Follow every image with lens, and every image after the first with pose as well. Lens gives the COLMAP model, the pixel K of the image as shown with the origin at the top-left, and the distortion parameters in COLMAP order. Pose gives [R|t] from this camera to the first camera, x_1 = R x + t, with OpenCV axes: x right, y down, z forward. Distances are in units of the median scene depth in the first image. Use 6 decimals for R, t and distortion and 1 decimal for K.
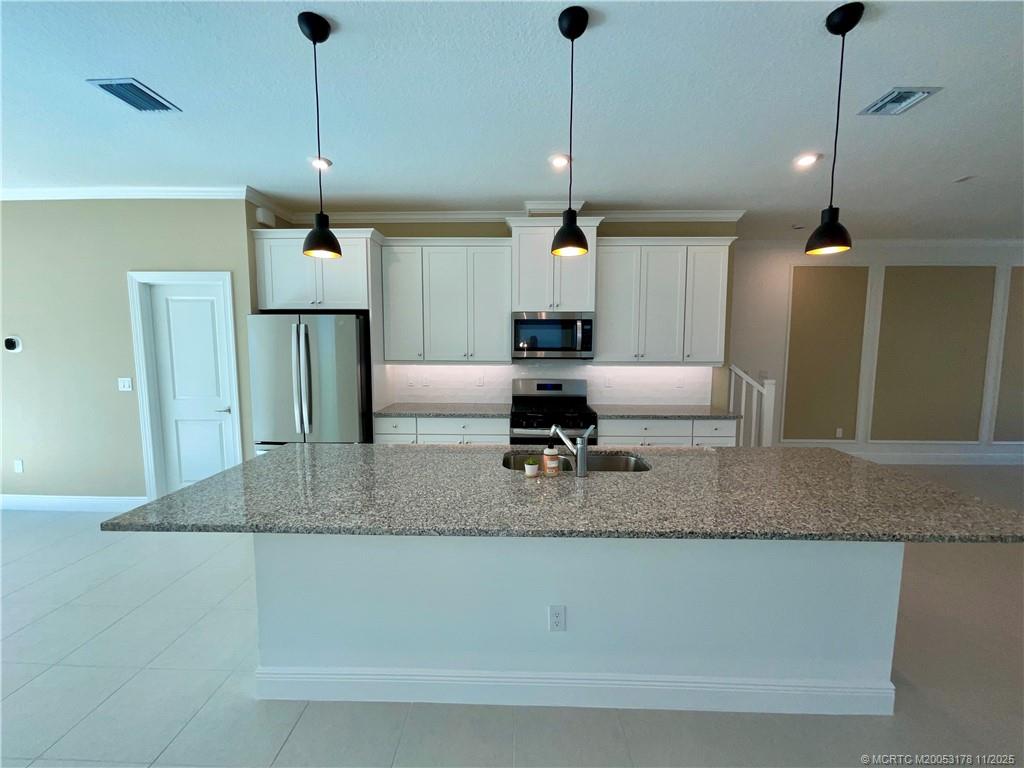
lens RADIAL K [[414.1, 0, 512.0], [0, 414.1, 383.0], [0, 0, 1]] dist [-0.002368, -0.000848]
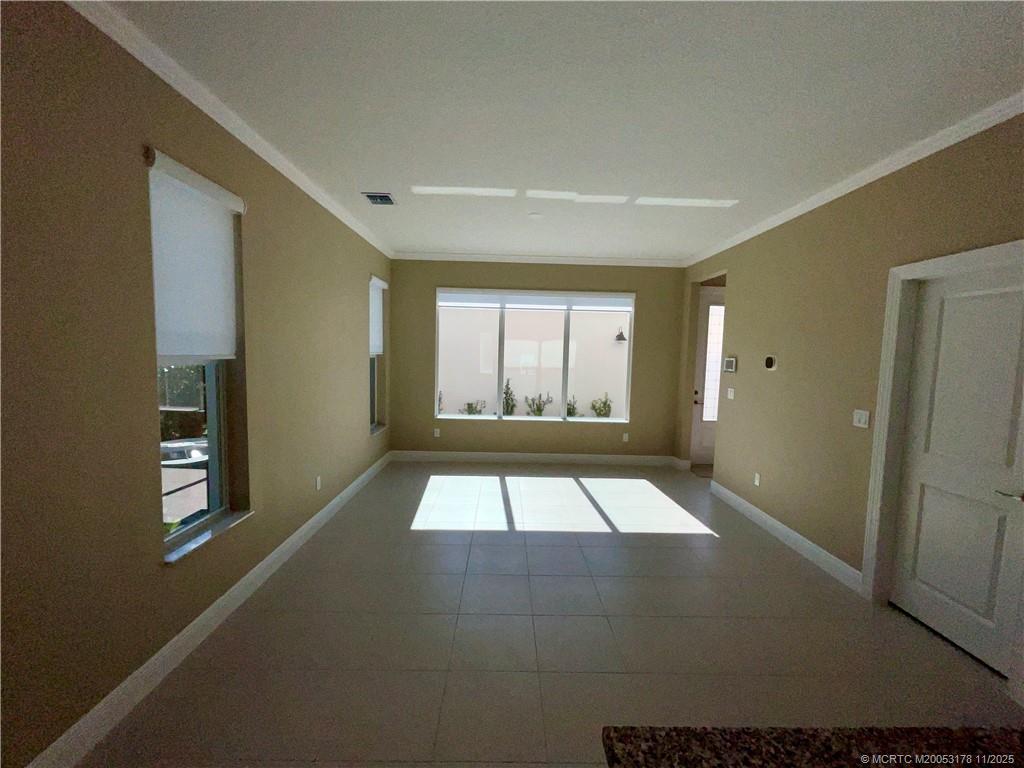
lens RADIAL K [[414.1, 0, 511.0], [0, 414.1, 386.3], [0, 0, 1]] dist [-0.002368, -0.000848]
pose [[0.035818, 0.079690, -0.996176, -0.204685], [-0.120276, 0.989914, 0.074865, -0.035266], [0.992094, 0.117135, 0.045041, 0.316761]]
